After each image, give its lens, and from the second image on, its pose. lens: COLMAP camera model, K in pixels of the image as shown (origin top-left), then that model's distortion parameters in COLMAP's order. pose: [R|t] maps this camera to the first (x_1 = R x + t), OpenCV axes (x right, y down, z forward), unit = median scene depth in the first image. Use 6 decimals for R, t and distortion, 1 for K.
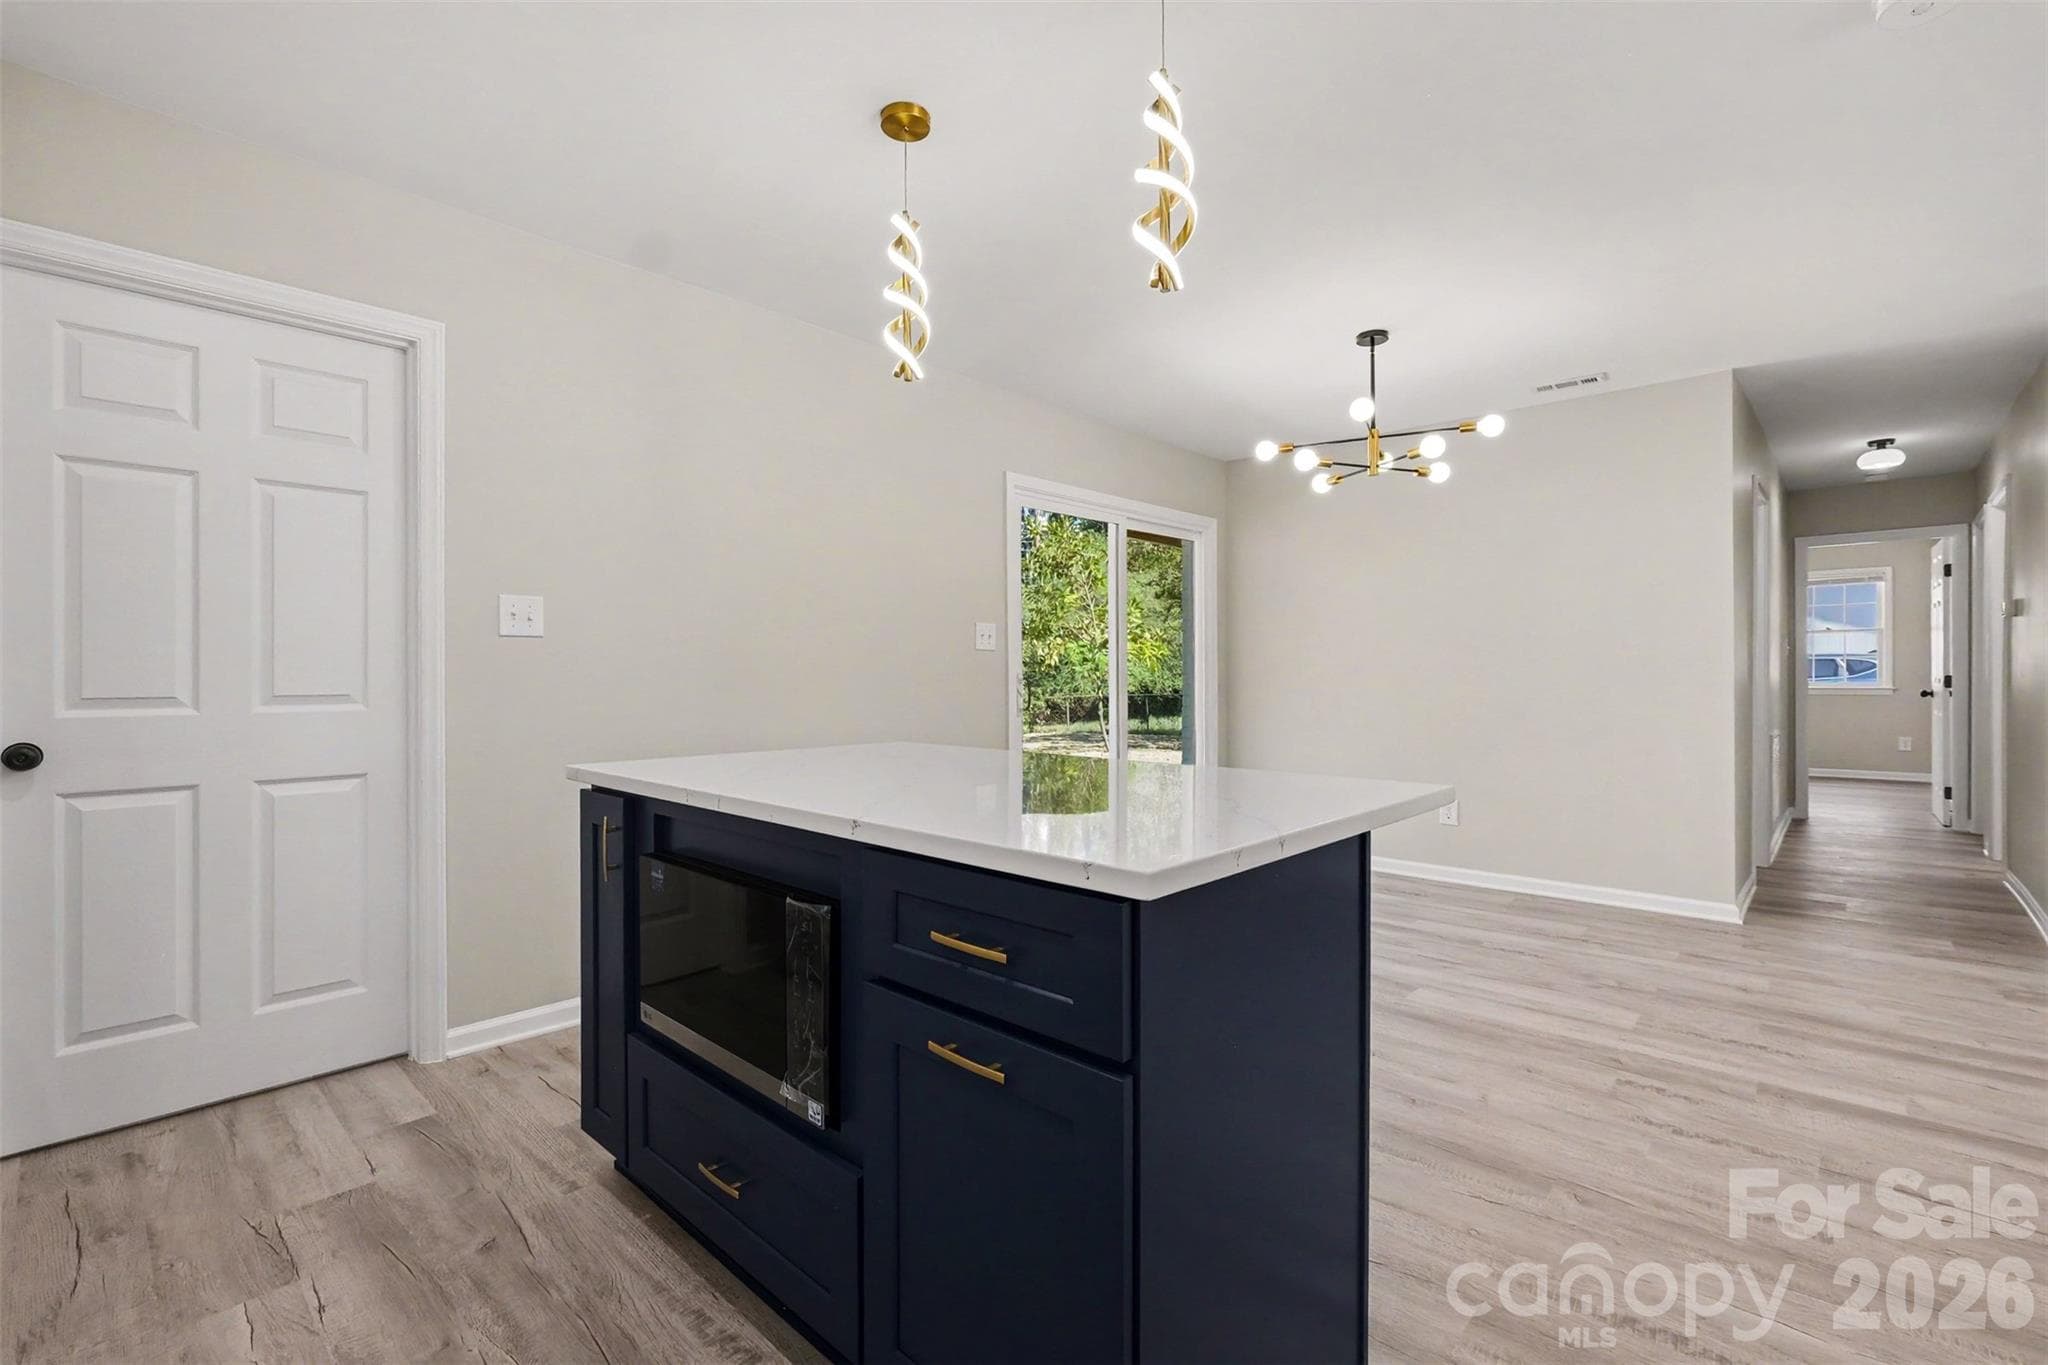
lens RADIAL K [[880.3, 0, 1027.4], [0, 880.3, 673.7], [0, 0, 1]] dist [-0.003133, -0.000467]
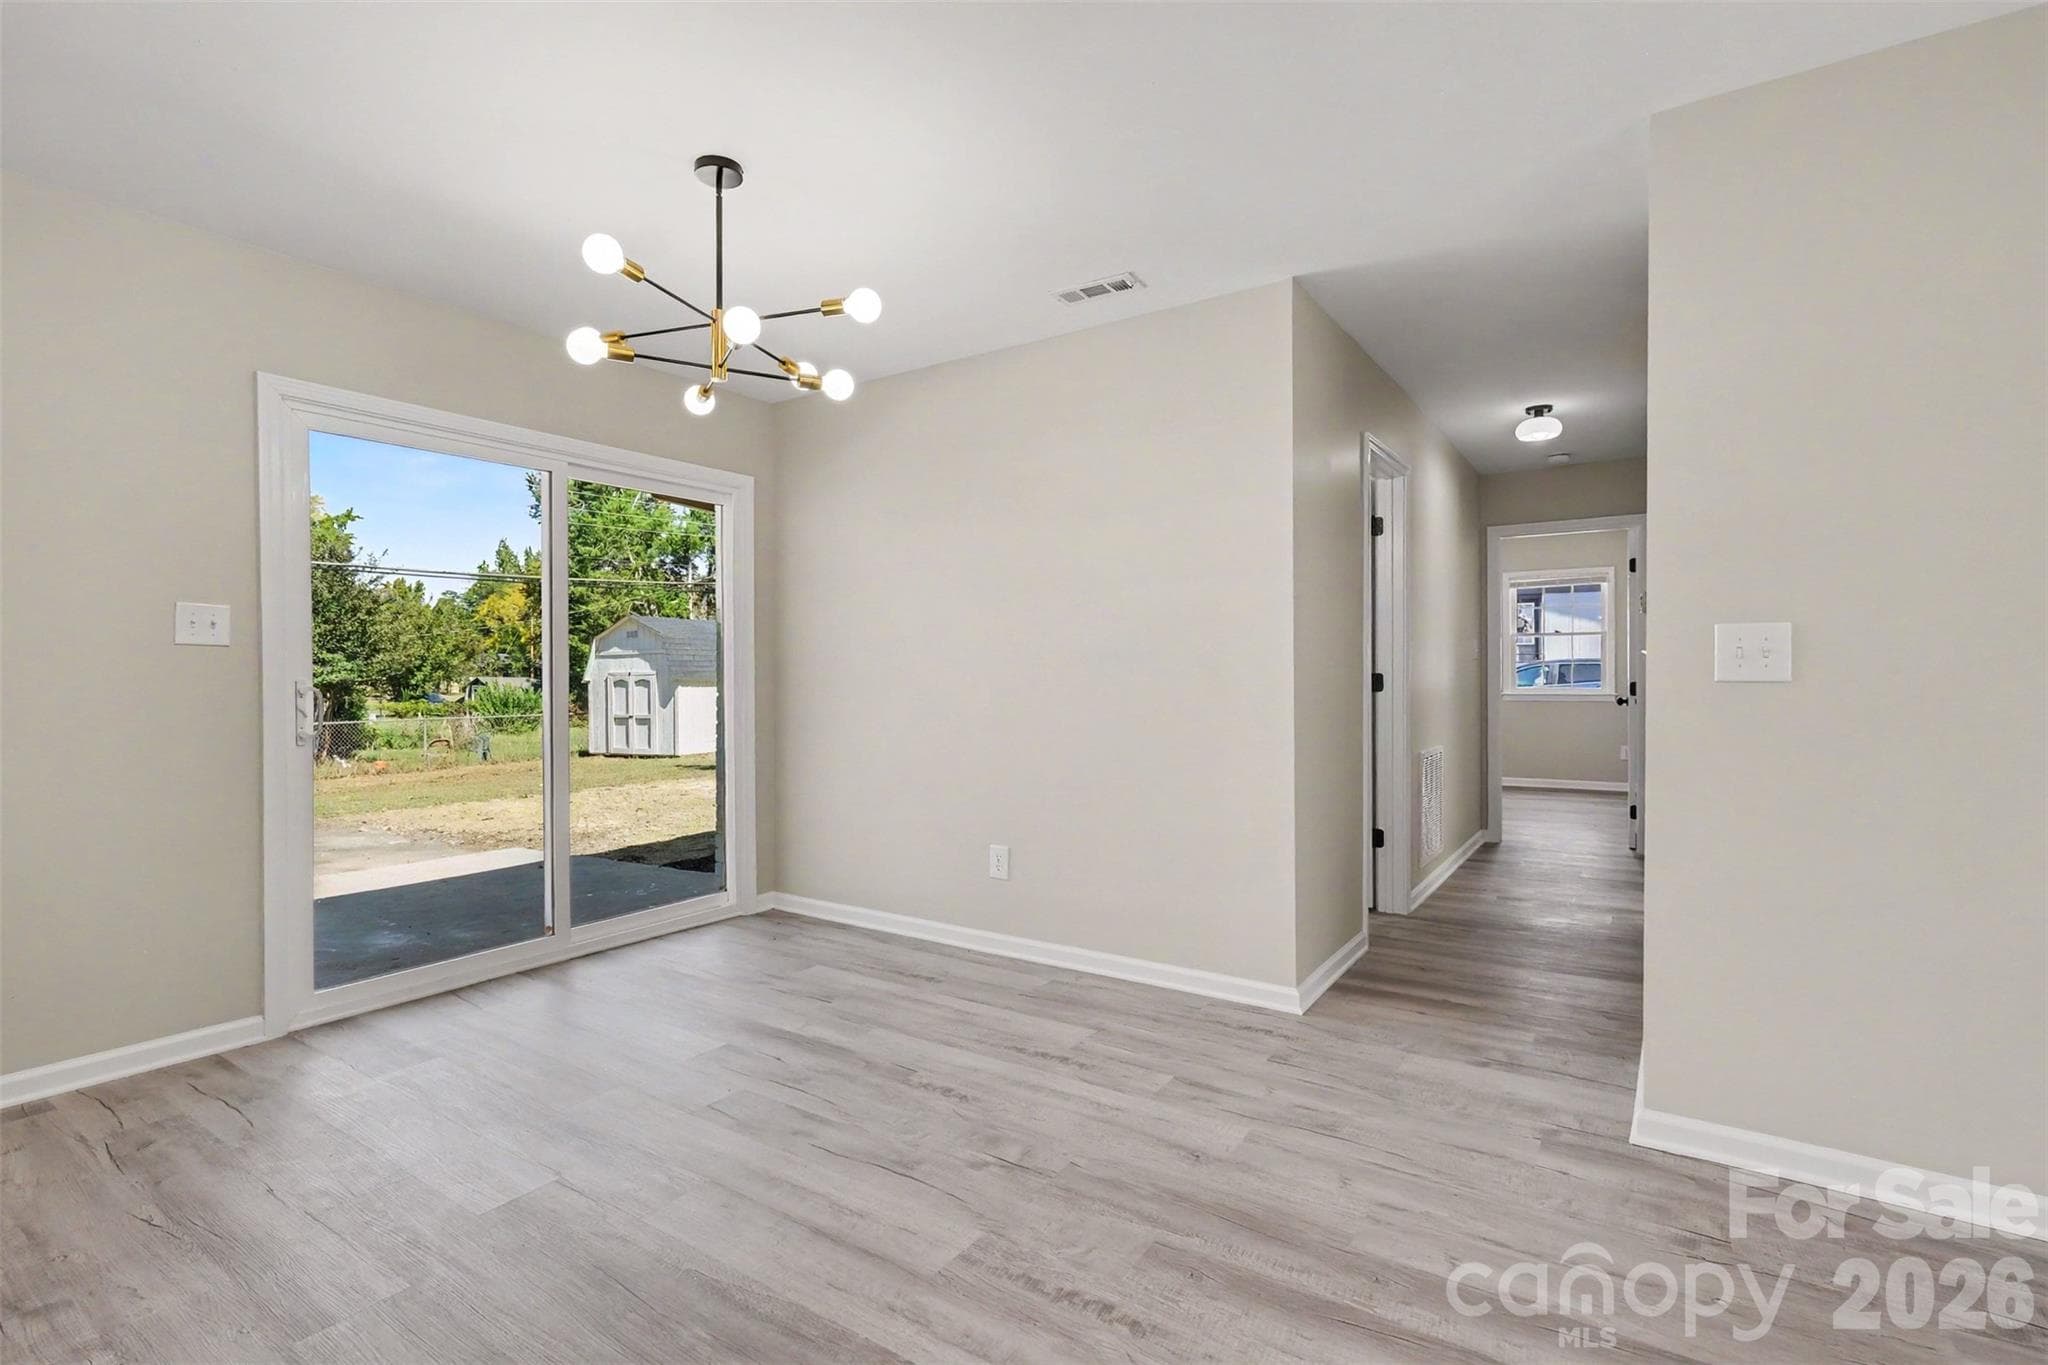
lens RADIAL K [[907.3, 0, 1017.7], [0, 907.3, 672.0], [0, 0, 1]] dist [-0.001790, -0.000240]
pose [[0.989658, -0.000127, 0.143445, 0.451090], [0.000704, 0.999992, -0.003973, -0.004080], [-0.143444, 0.004033, 0.989650, 0.258845]]
